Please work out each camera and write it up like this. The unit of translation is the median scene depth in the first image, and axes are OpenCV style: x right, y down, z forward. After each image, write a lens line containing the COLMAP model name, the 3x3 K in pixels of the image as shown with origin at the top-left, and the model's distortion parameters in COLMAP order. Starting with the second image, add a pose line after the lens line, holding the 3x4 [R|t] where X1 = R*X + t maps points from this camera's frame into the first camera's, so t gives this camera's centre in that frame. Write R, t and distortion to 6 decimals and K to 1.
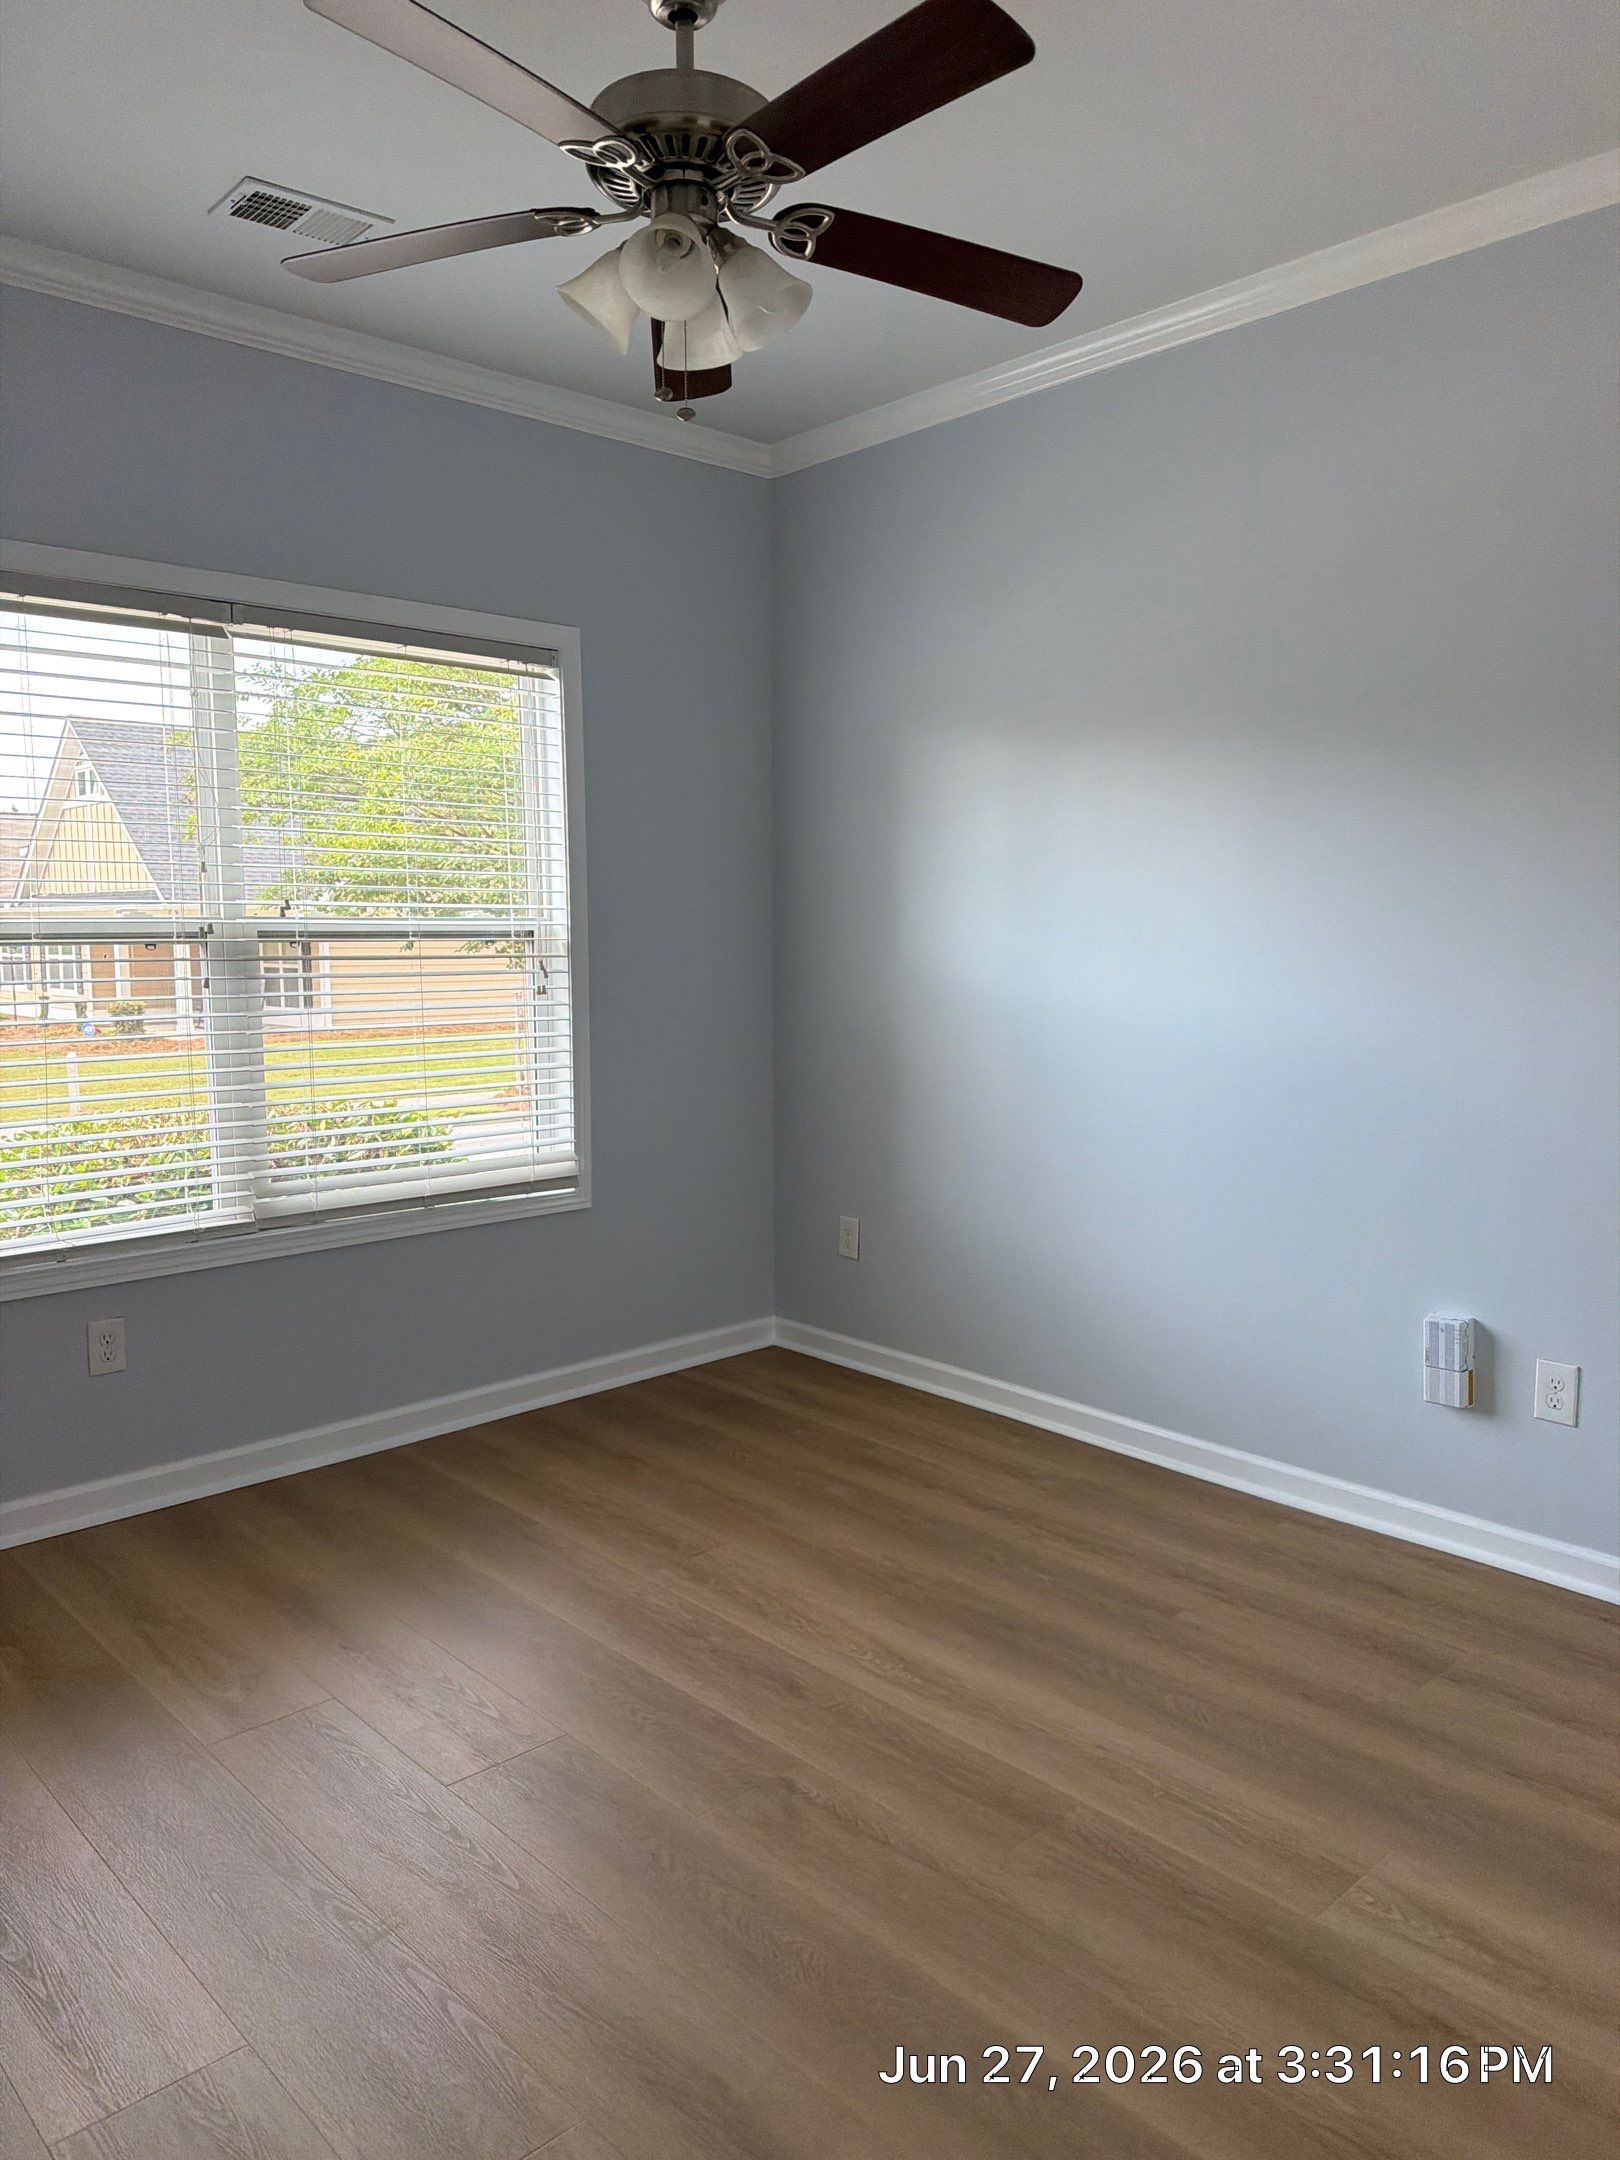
lens RADIAL K [[1536.5, 0, 809.2], [0, 1536.5, 1092.3], [0, 0, 1]] dist [0.129699, -0.203880]
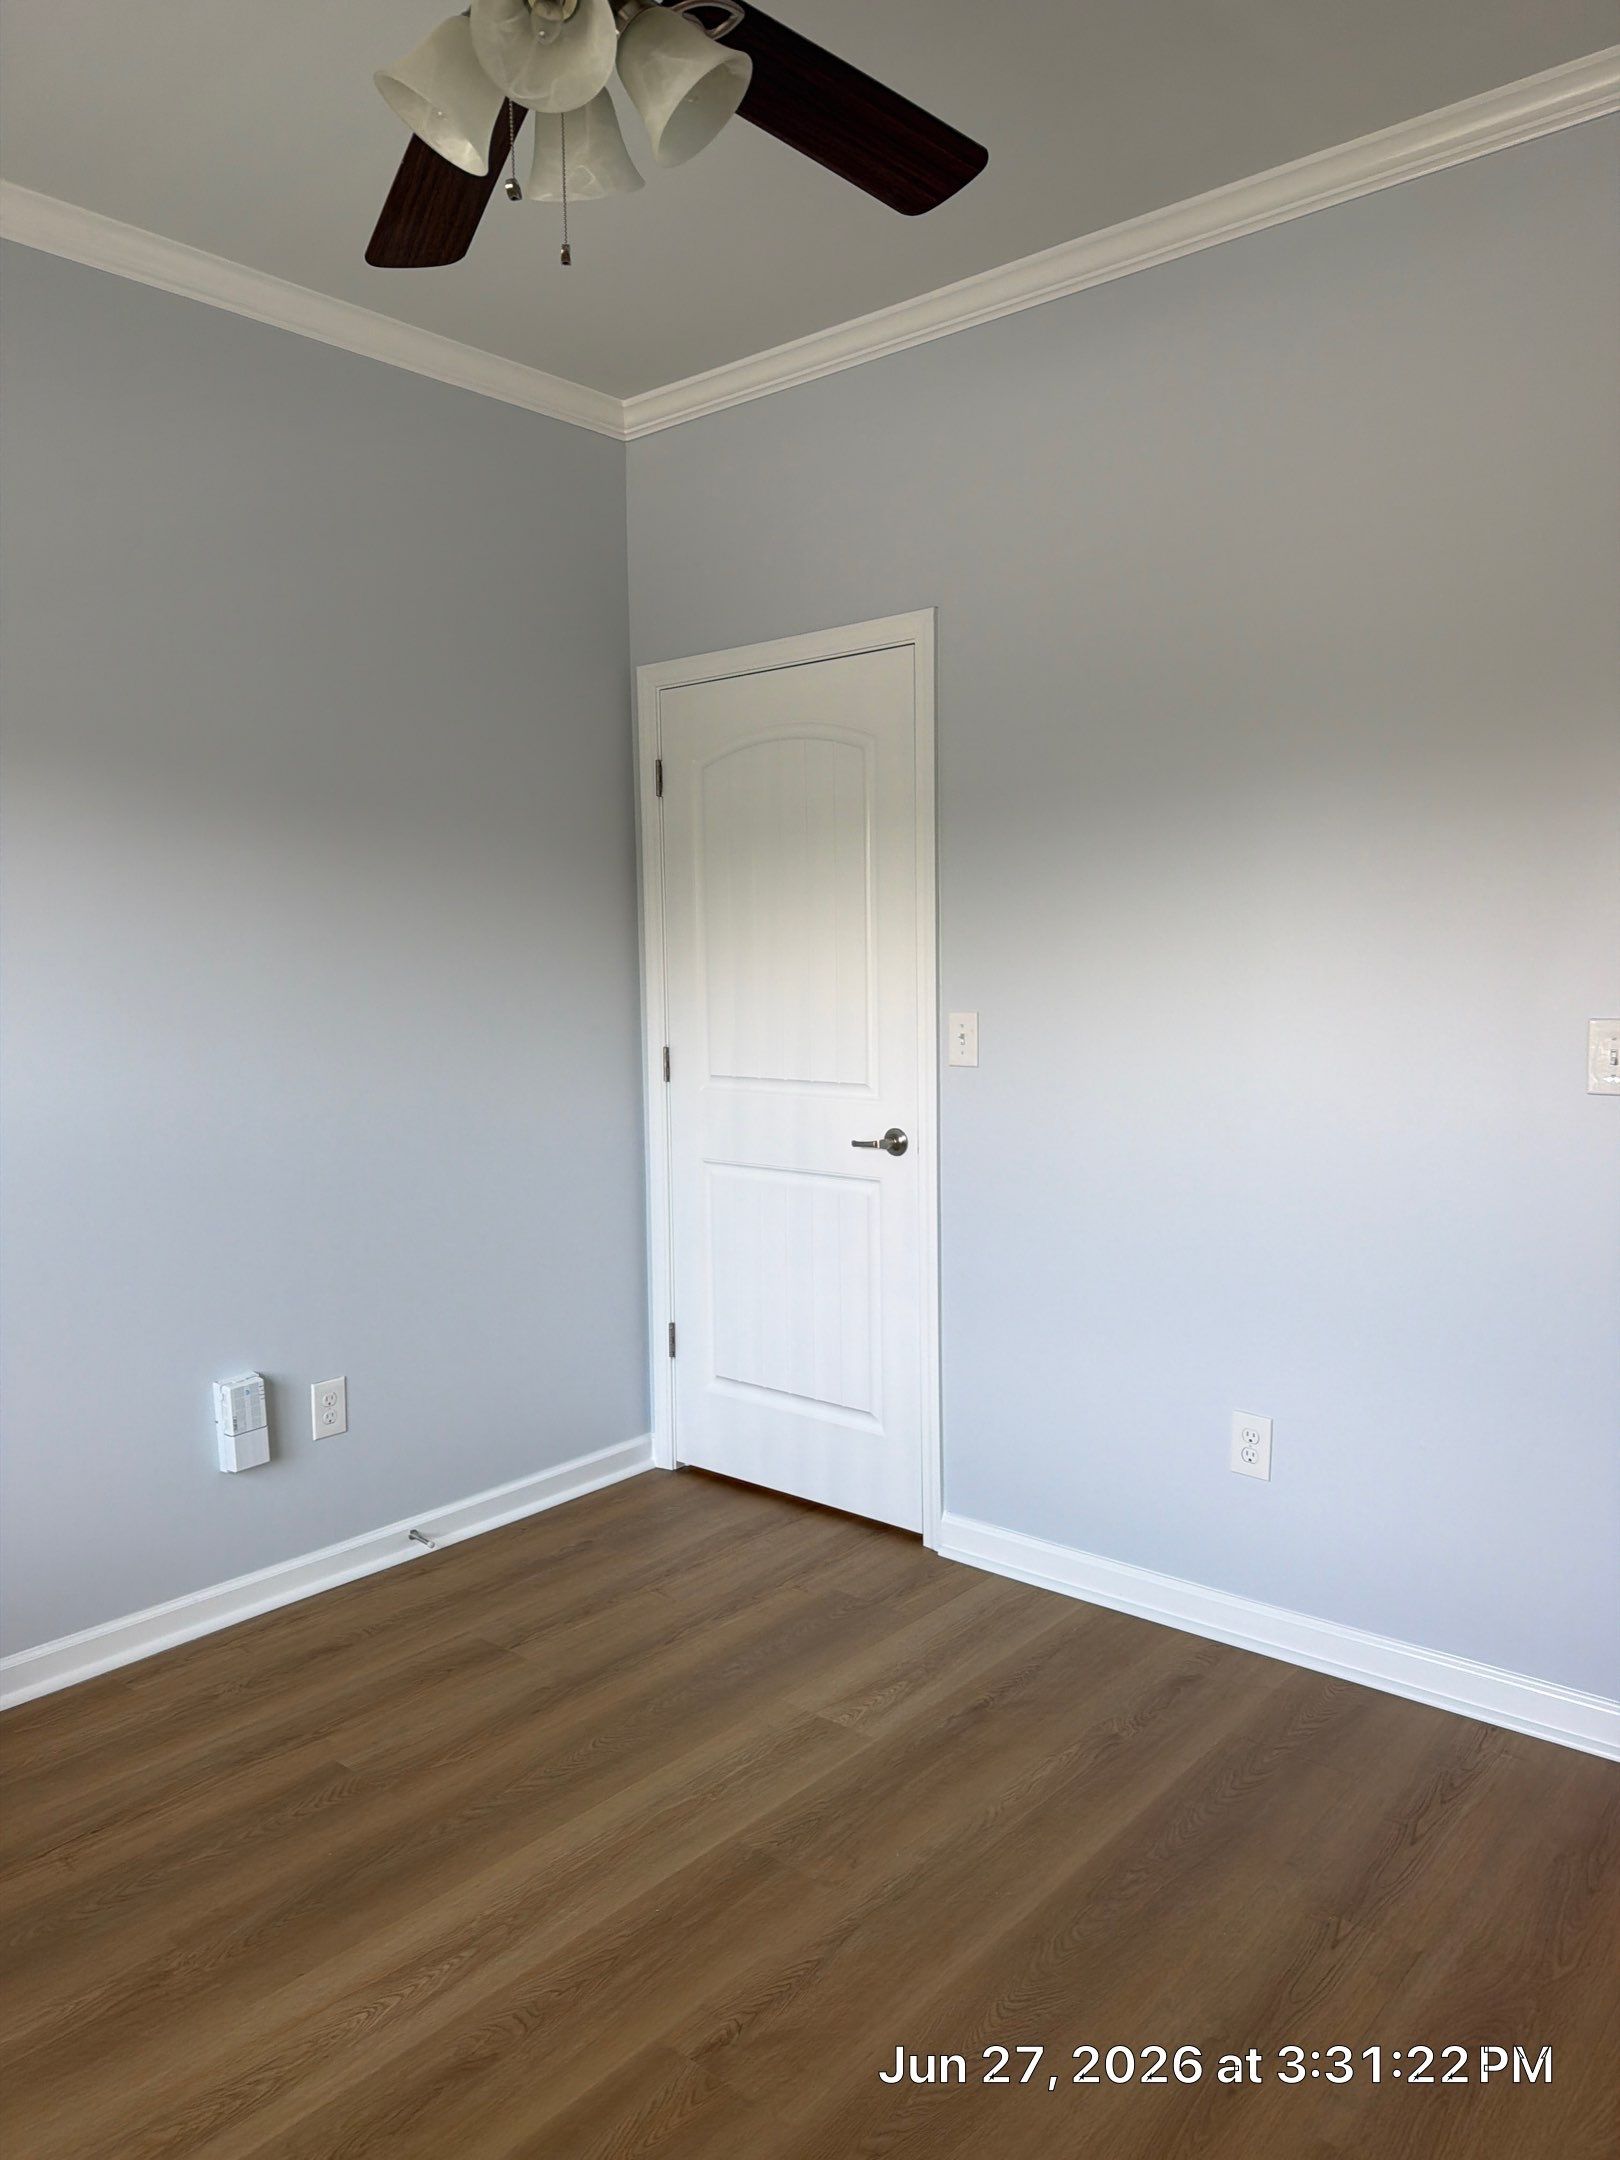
lens RADIAL K [[1531.0, 0, 801.9], [0, 1531.0, 1077.1], [0, 0, 1]] dist [-0.007404, -0.002208]
pose [[-0.112242, -0.077877, 0.990624, -0.569513], [0.127547, 0.987548, 0.092087, -0.087248], [-0.985461, 0.136687, -0.100912, 0.727223]]
